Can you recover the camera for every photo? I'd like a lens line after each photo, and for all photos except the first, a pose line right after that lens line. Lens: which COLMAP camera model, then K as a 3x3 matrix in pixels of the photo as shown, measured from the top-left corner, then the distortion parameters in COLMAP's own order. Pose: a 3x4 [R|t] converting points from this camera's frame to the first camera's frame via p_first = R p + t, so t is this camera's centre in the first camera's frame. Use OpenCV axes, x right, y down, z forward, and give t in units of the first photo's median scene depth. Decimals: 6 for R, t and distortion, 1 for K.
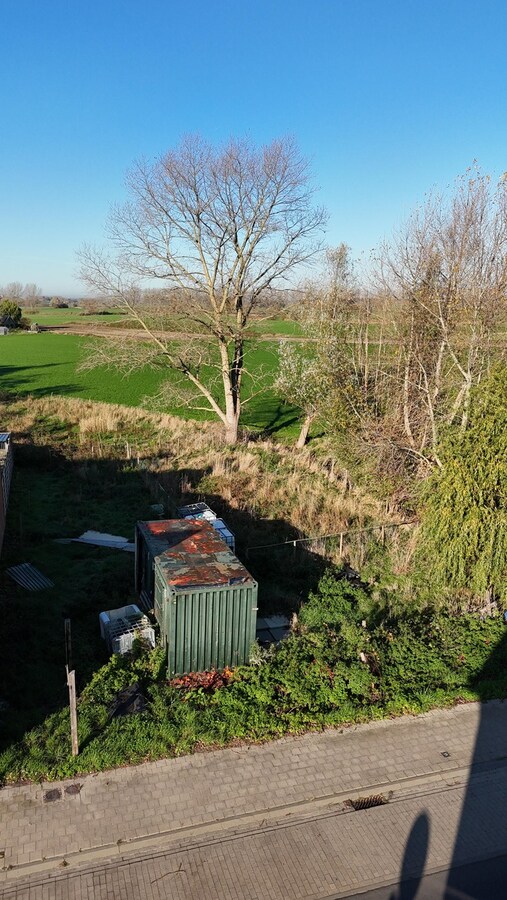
lens RADIAL K [[661.3, 0, 253.5], [0, 661.3, 450.0], [0, 0, 1]] dist [0.105095, -0.138923]
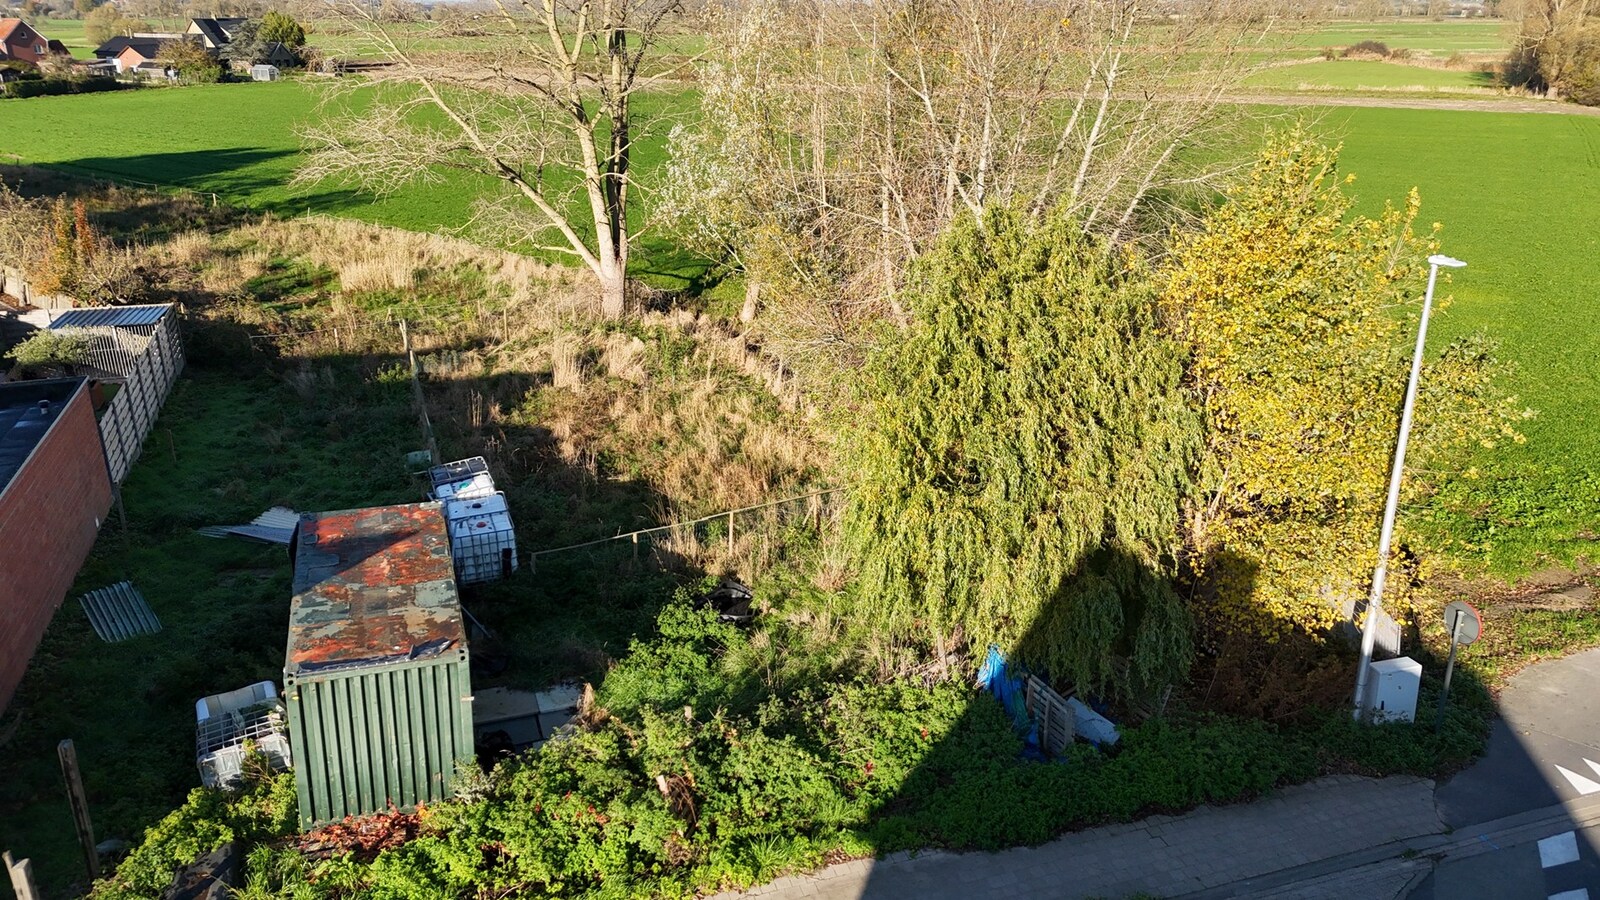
lens RADIAL K [[1175.7, 0, 800.0], [0, 1175.7, 450.0], [0, 0, 1]] dist [0.105095, -0.138923]
pose [[0.999647, -0.015128, 0.021842, 0.178915], [0.011976, 0.990383, 0.137832, -0.060226], [-0.023717, -0.137522, 0.990215, 0.061913]]
